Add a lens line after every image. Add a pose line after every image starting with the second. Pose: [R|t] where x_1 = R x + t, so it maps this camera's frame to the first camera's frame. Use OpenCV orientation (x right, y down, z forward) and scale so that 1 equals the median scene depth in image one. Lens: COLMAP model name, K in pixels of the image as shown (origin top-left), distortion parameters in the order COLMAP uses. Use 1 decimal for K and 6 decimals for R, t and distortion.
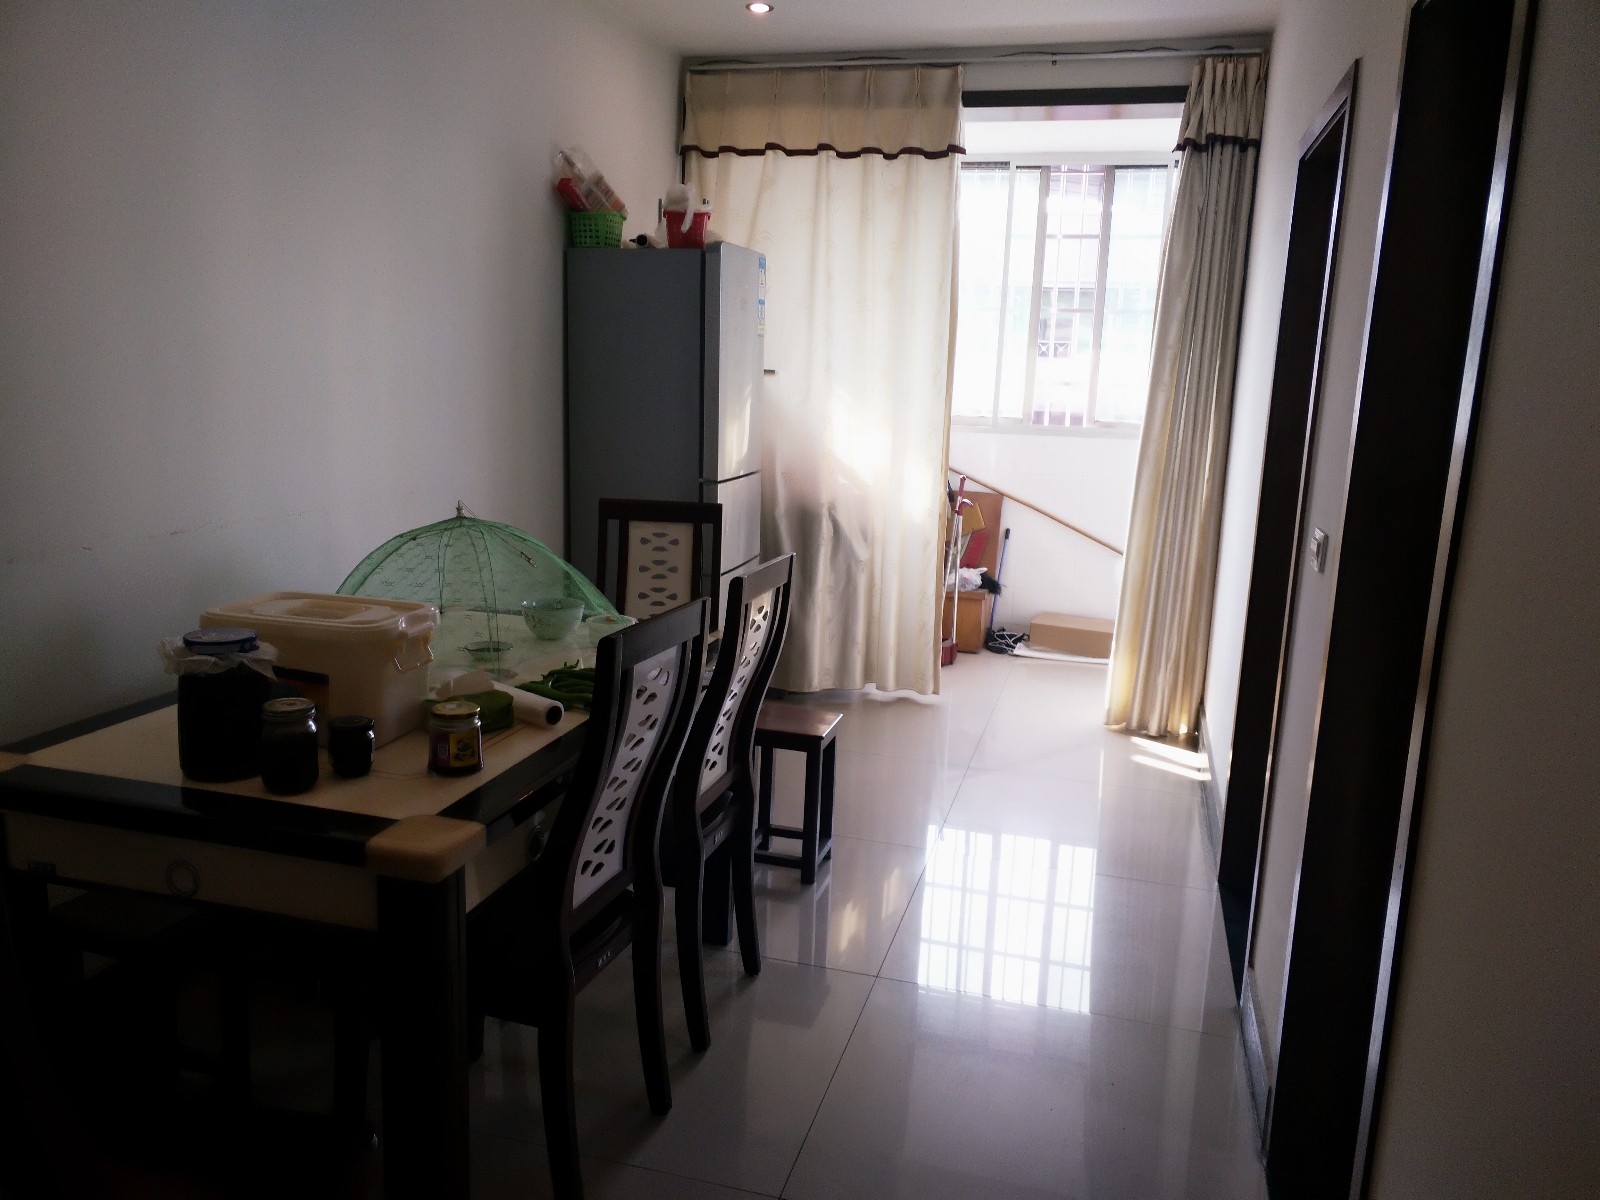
lens RADIAL K [[1201.3, 0, 801.6], [0, 1201.3, 594.2], [0, 0, 1]] dist [0.012822, 0.001926]
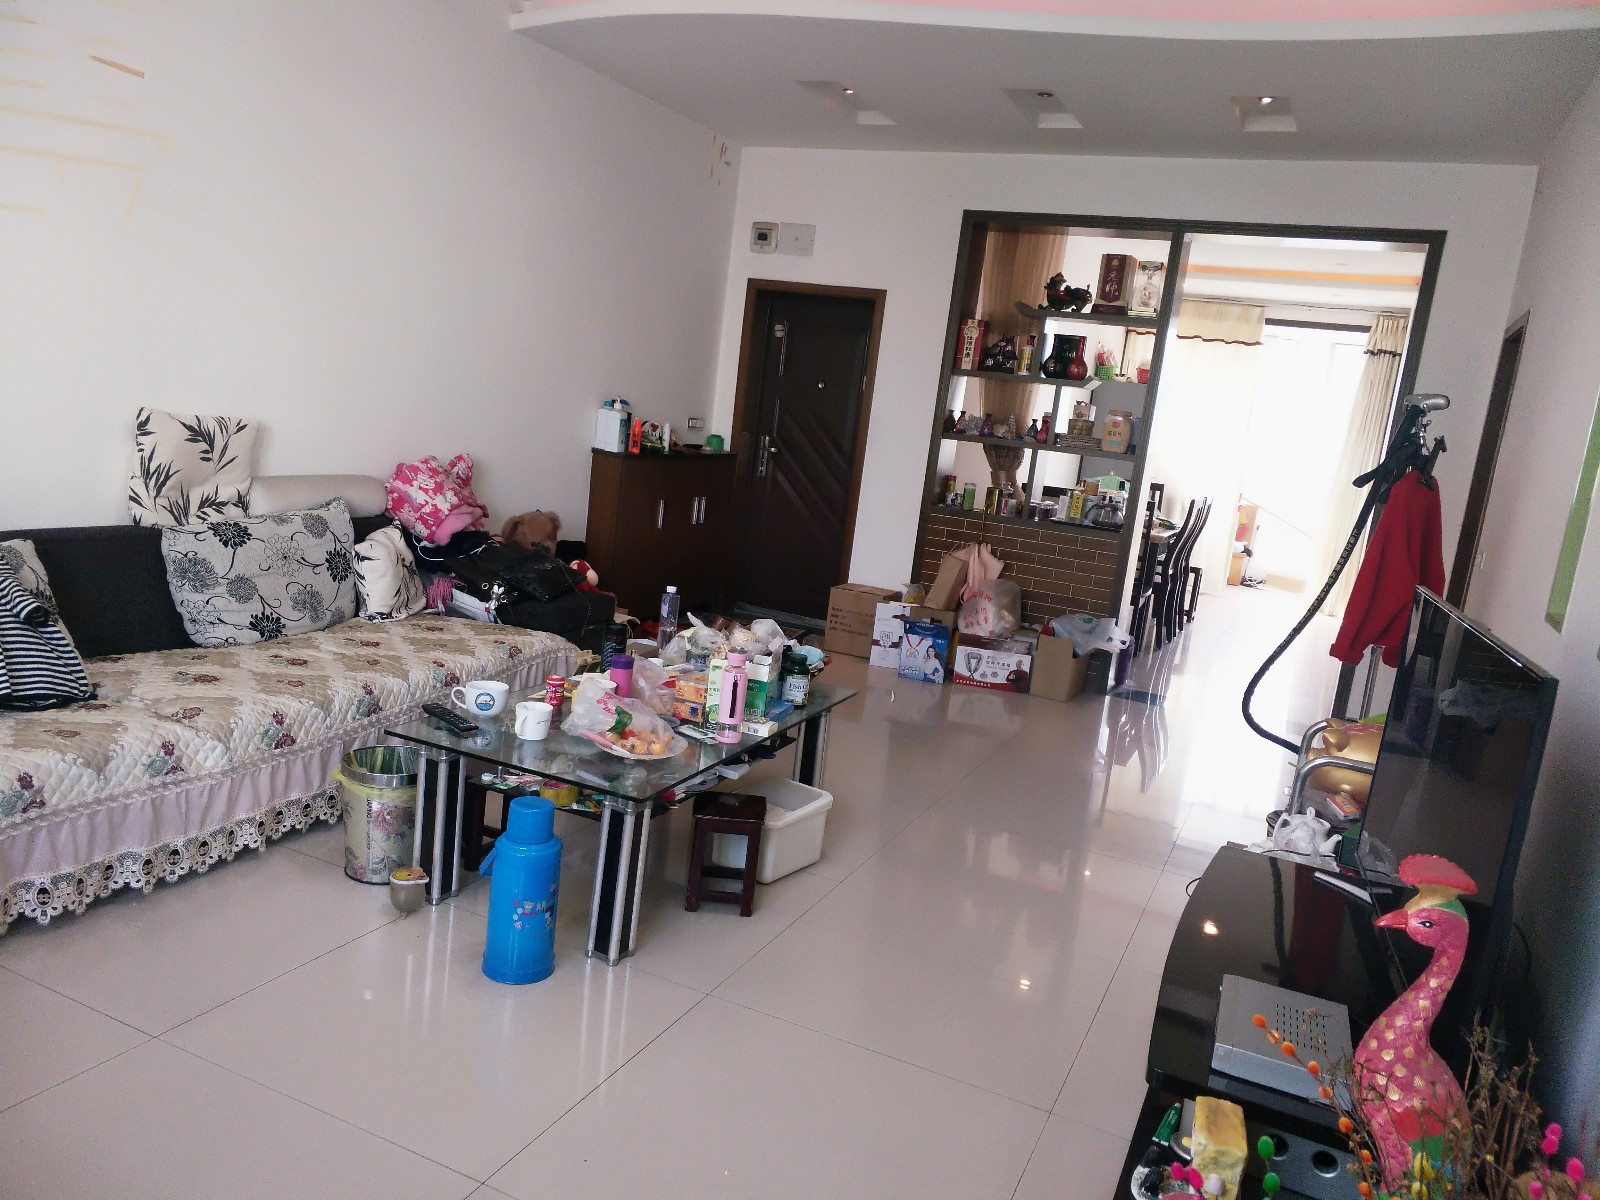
lens RADIAL K [[1201.3, 0, 800.6], [0, 1201.3, 596.3], [0, 0, 1]] dist [0.012822, 0.001926]
pose [[0.983312, 0.099774, -0.152128, -0.357727], [-0.102762, 0.994635, -0.011884, 0.232701], [0.150126, 0.027318, 0.988289, -1.463065]]
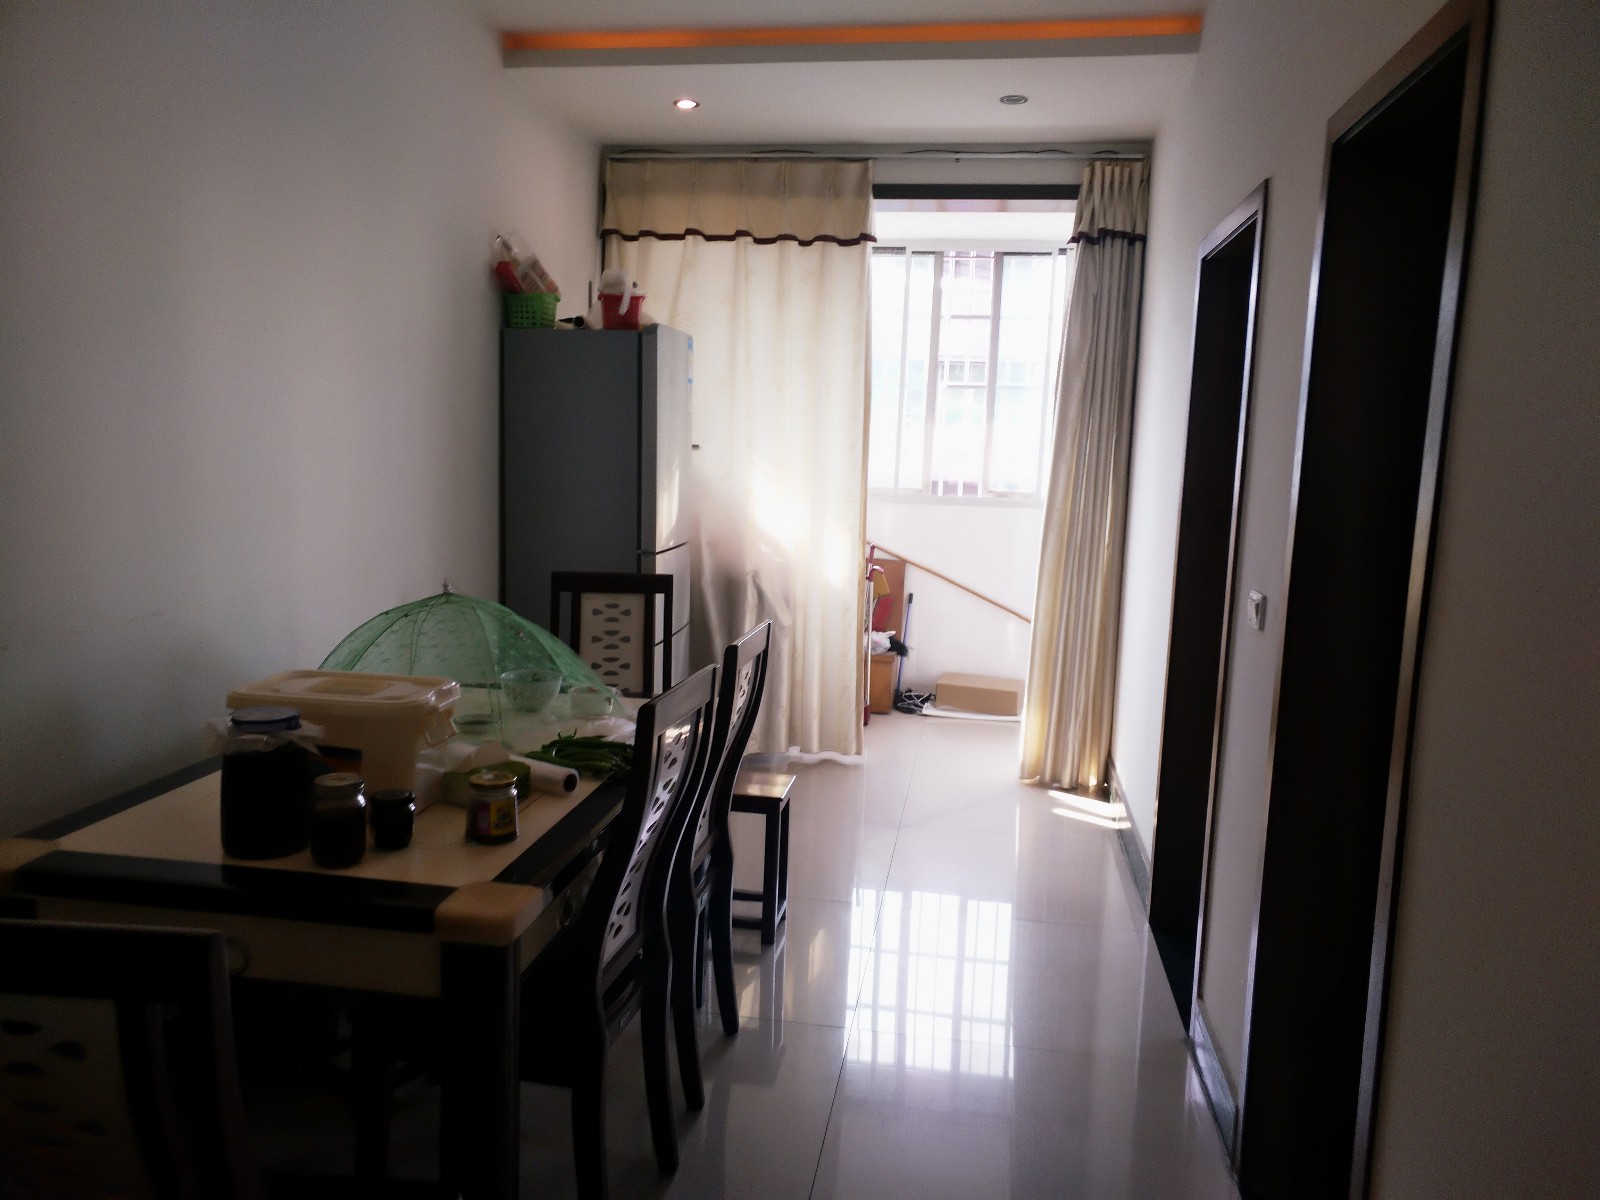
lens RADIAL K [[1201.3, 0, 801.2], [0, 1201.3, 588.2], [0, 0, 1]] dist [0.012822, 0.001926]
pose [[0.993710, -0.016468, 0.110768, -0.058270], [0.023017, 0.998045, -0.058101, -0.001109], [-0.109594, 0.060285, 0.992147, -0.029771]]
